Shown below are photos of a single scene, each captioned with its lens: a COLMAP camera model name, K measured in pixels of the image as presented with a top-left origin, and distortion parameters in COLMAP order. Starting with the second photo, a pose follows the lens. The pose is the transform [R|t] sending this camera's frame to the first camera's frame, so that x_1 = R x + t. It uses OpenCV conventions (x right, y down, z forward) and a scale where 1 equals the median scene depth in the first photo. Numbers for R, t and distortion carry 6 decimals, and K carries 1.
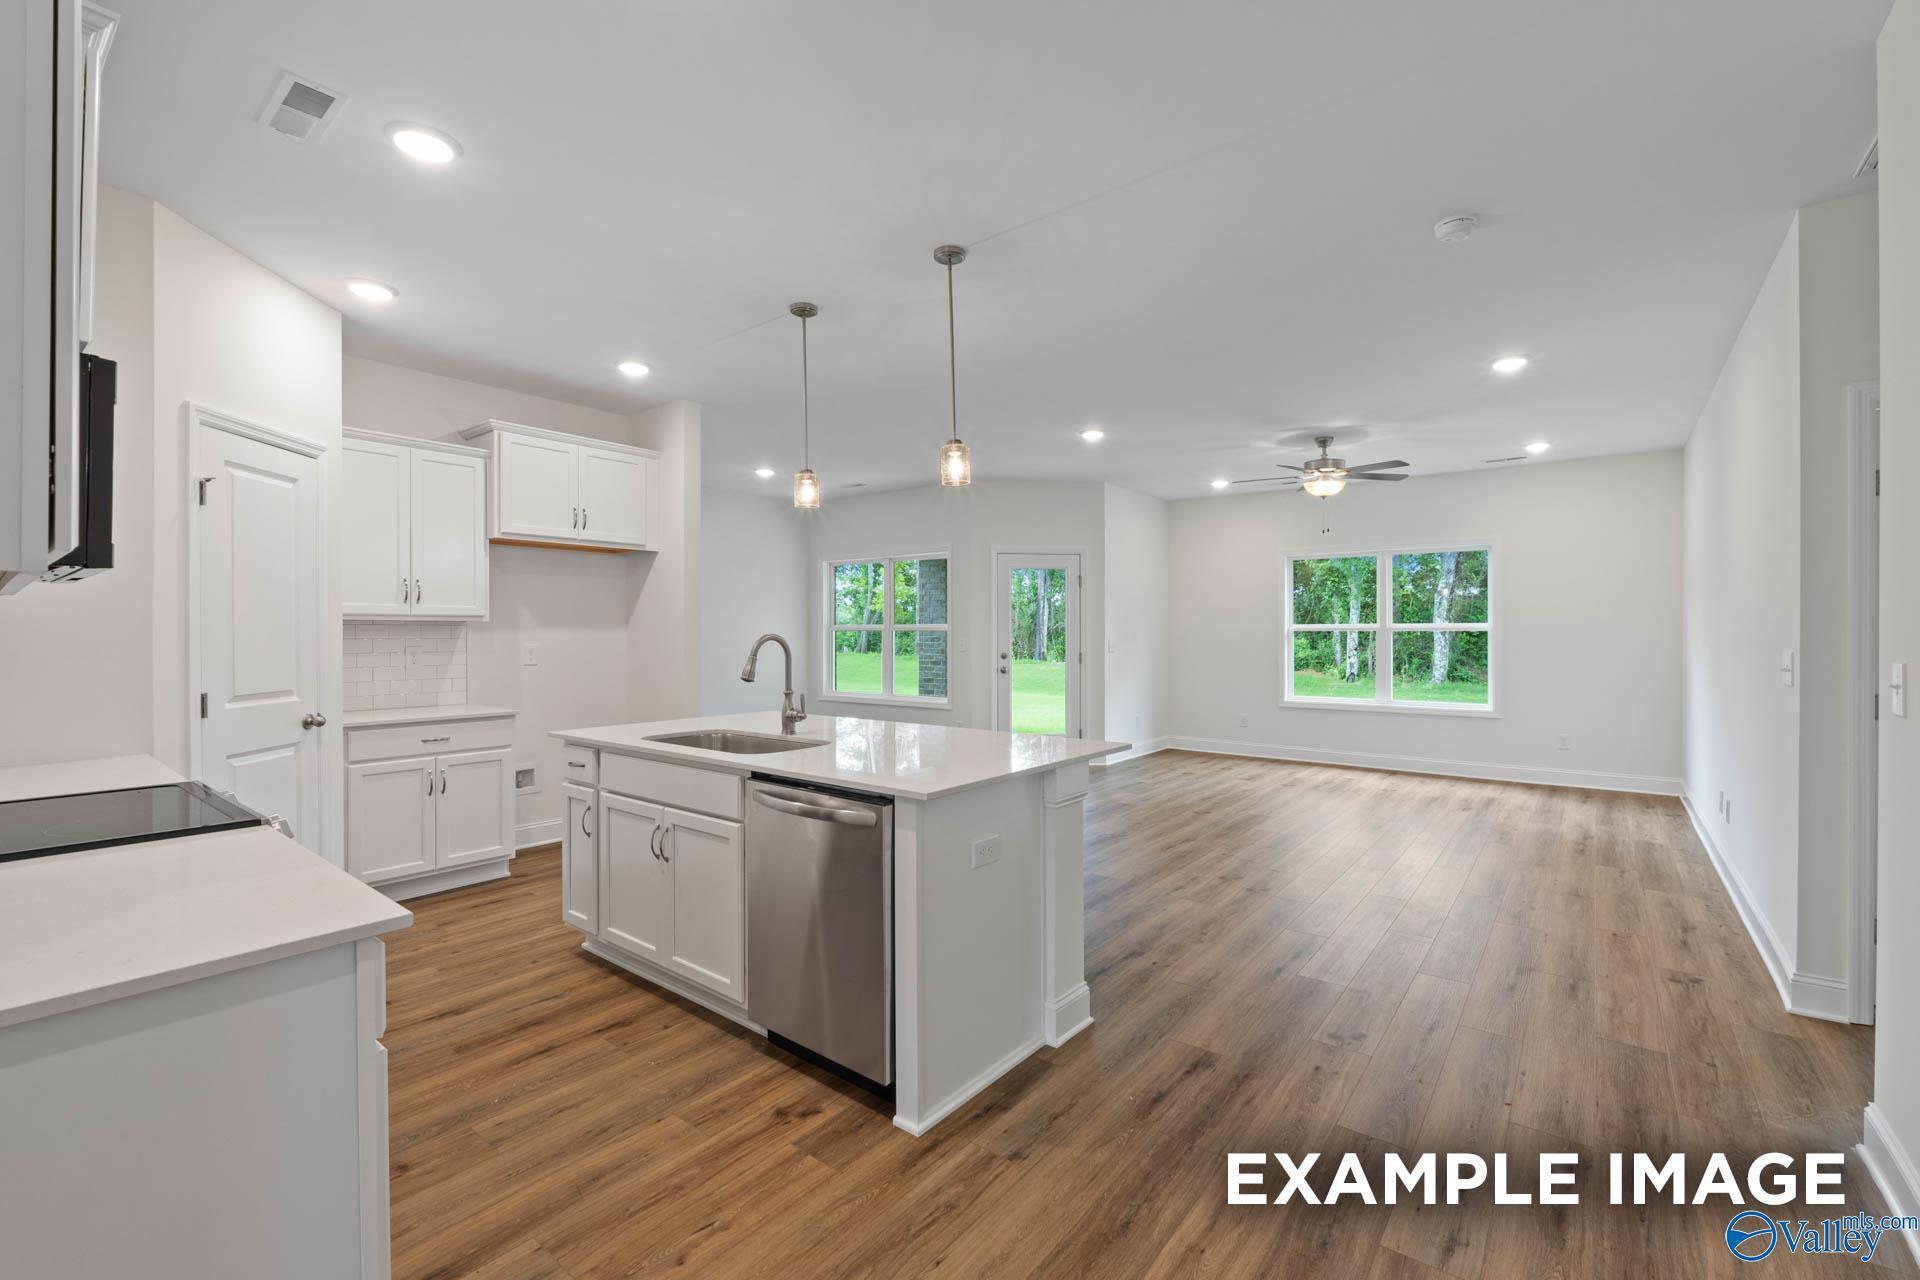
lens RADIAL K [[812.5, 0, 960.5], [0, 812.5, 634.2], [0, 0, 1]] dist [0.001648, 0.000108]
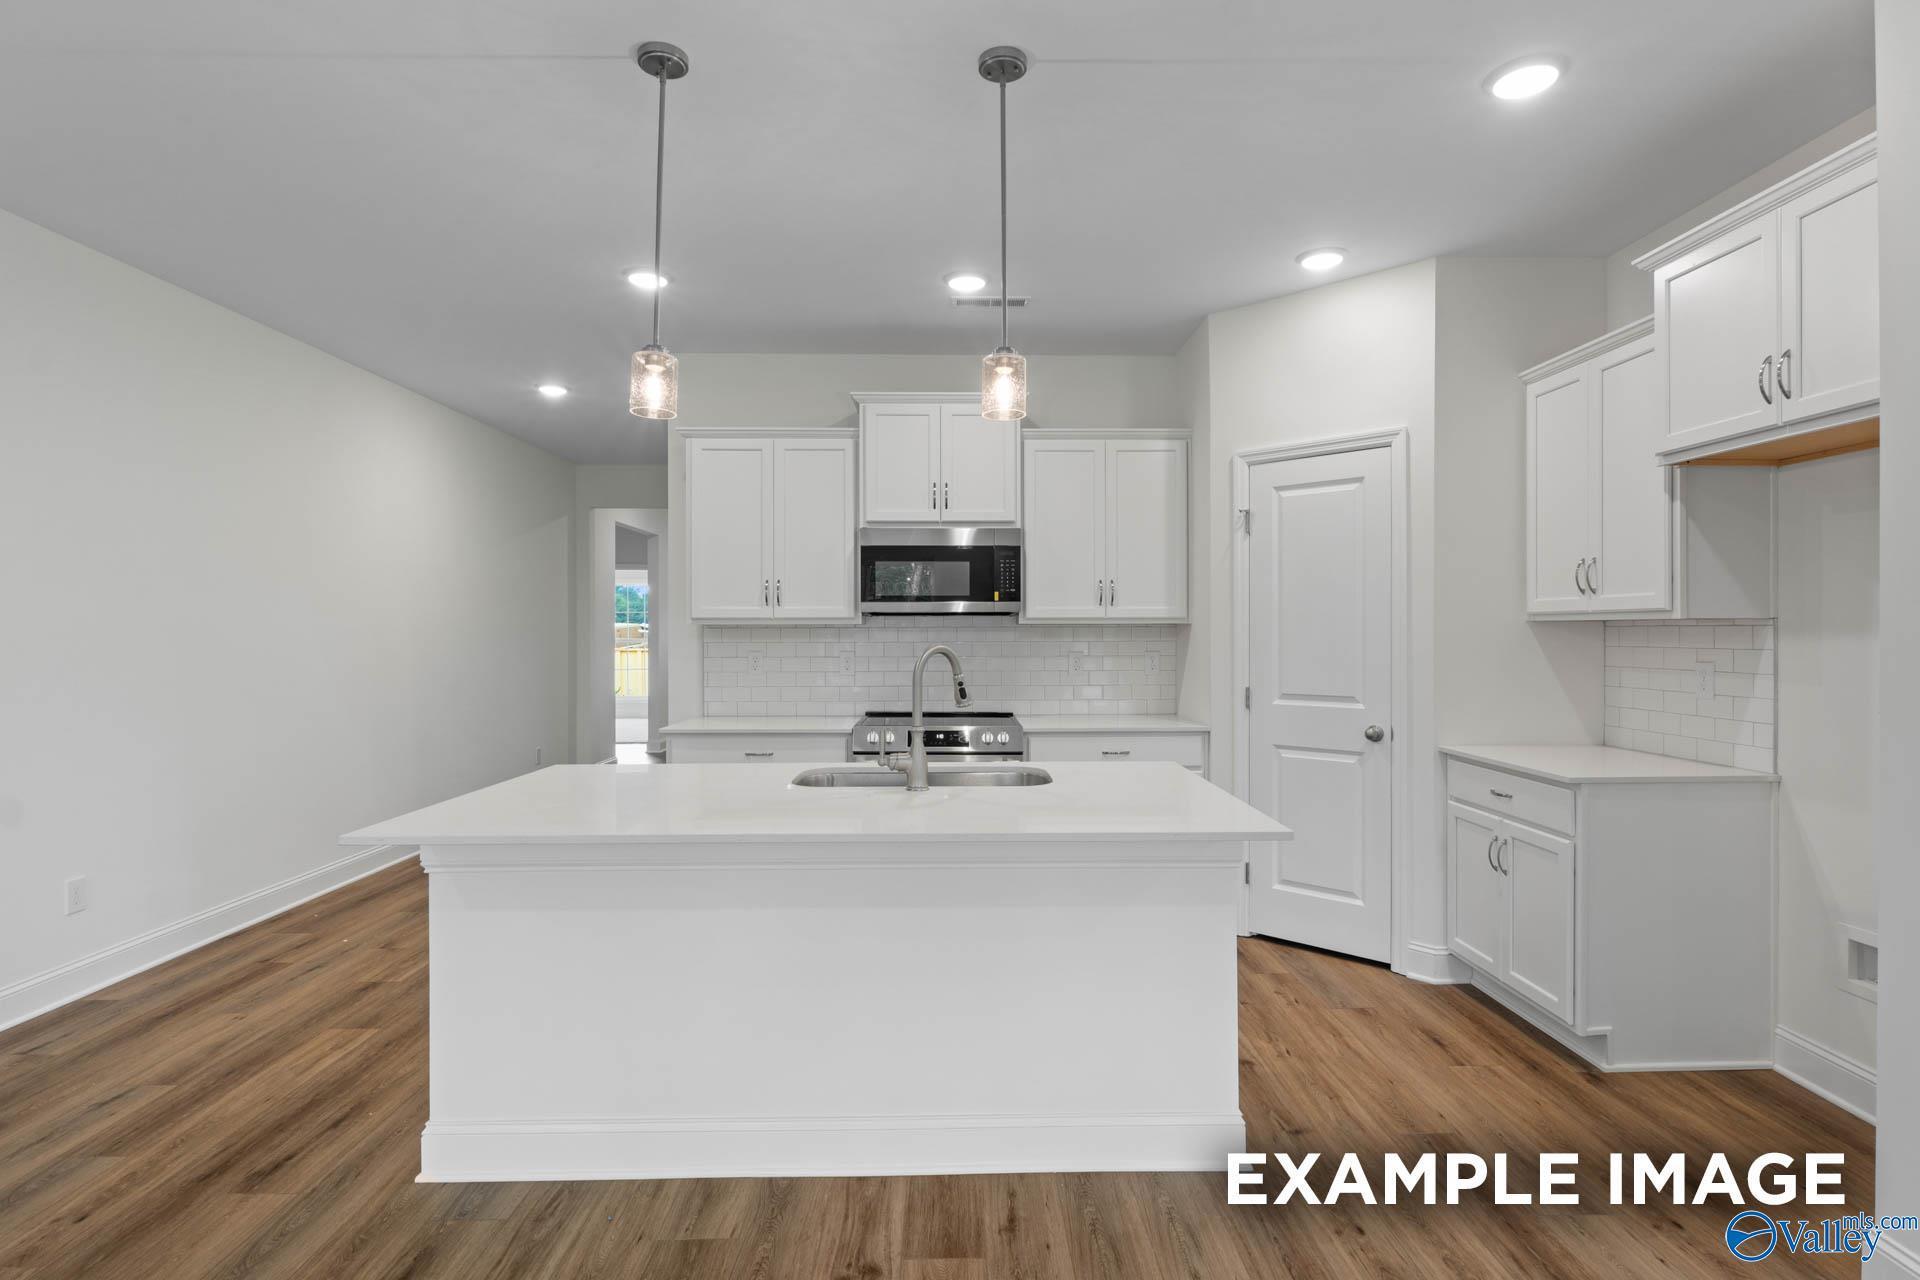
lens RADIAL K [[946.7, 0, 965.7], [0, 946.7, 633.7], [0, 0, 1]] dist [-0.002549, -0.000548]
pose [[-0.766610, 0.005864, -0.642086, 0.258317], [0.003719, 0.999982, 0.004692, -0.013919], [0.642102, 0.001210, -0.766619, 1.556760]]
